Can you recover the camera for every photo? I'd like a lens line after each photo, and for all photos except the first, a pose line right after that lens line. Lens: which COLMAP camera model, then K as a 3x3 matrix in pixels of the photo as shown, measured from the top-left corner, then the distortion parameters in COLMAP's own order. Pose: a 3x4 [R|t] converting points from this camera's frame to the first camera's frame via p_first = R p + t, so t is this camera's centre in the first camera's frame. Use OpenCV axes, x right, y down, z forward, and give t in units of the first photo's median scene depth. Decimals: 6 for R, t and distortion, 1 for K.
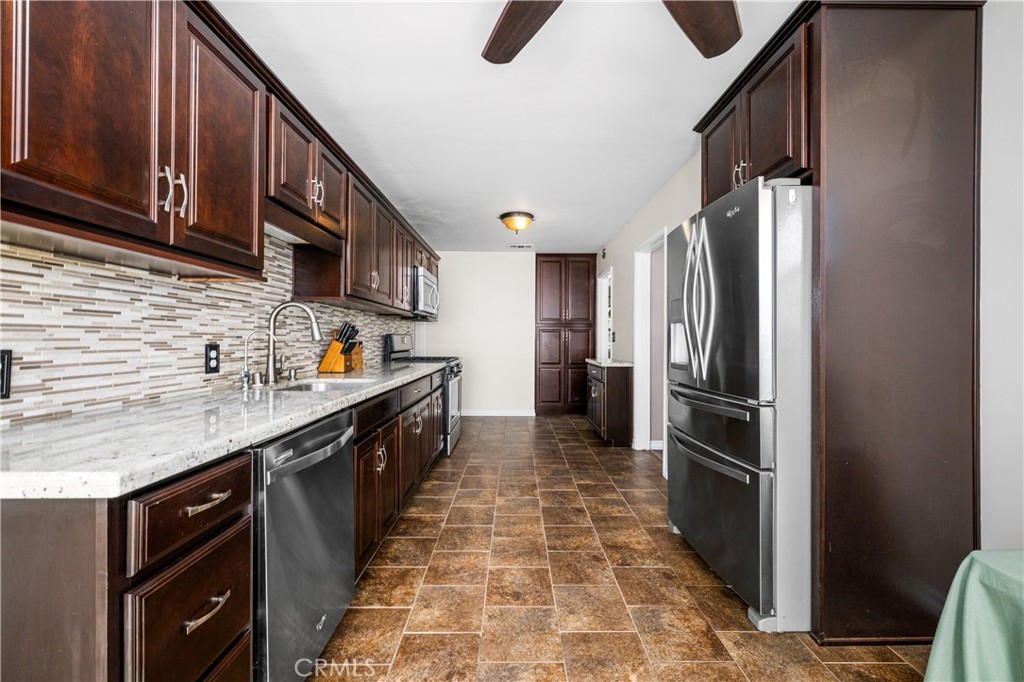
lens RADIAL K [[418.4, 0, 512.6], [0, 418.4, 340.0], [0, 0, 1]] dist [0.003930, 0.000264]
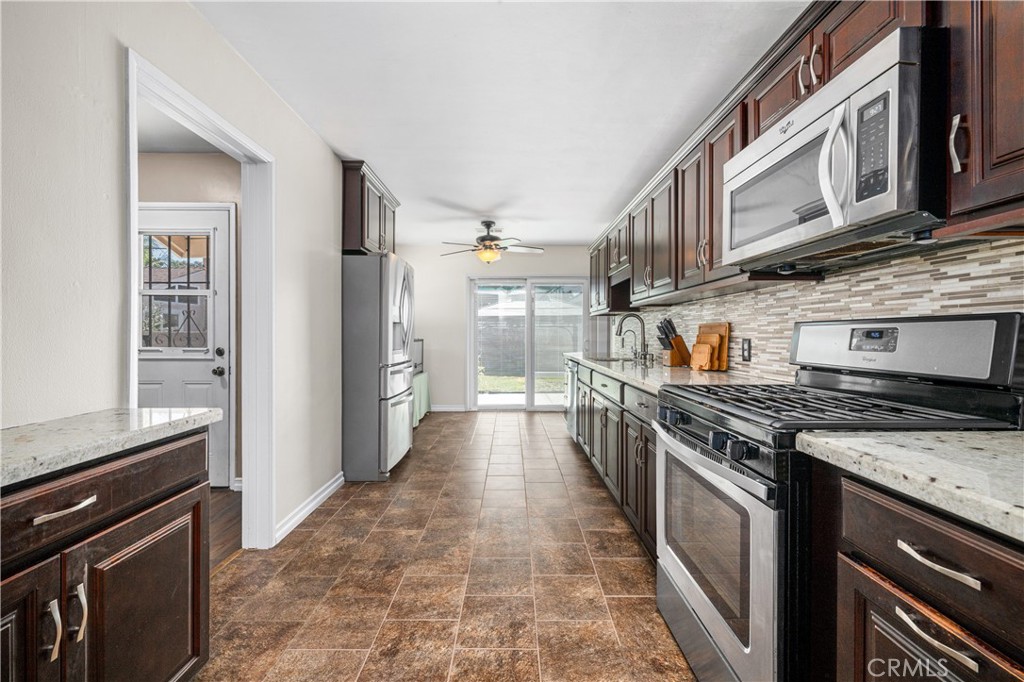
lens RADIAL K [[418.4, 0, 520.4], [0, 418.4, 335.7], [0, 0, 1]] dist [0.003930, 0.000264]
pose [[-0.999603, -0.004021, -0.027889, 0.002943], [-0.004144, 0.999982, 0.004342, -0.001710], [0.027871, 0.004456, -0.999602, 1.734317]]
